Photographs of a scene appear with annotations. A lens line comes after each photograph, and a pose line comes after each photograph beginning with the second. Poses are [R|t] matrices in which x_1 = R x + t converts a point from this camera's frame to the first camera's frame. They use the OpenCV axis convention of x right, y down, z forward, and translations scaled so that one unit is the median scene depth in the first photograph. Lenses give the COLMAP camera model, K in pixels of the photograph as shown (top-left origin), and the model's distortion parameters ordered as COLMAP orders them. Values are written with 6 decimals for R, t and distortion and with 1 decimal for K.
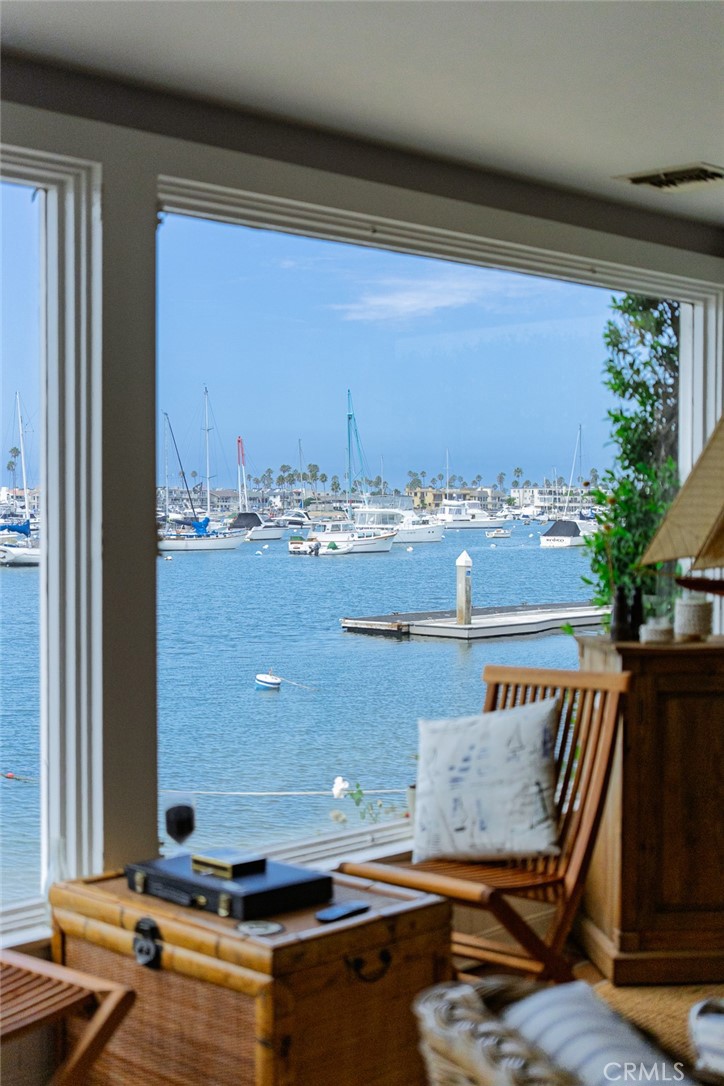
lens RADIAL K [[1530.0, 0, 362.0], [0, 1530.0, 543.0], [0, 0, 1]] dist [0.010278, 0.051589]
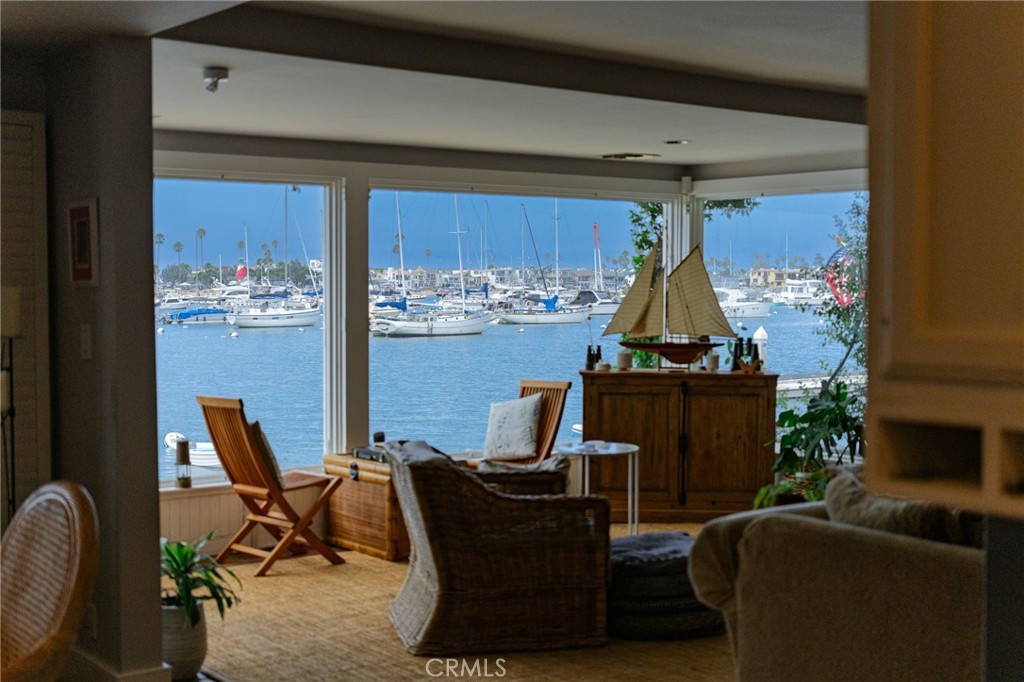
lens RADIAL K [[1442.6, 0, 512.0], [0, 1442.6, 341.0], [0, 0, 1]] dist [0.010278, 0.051589]
pose [[0.988782, 0.008080, -0.149149, 0.397377], [-0.005621, 0.999841, 0.016898, -0.013053], [0.149262, -0.015871, 0.988670, -1.145269]]
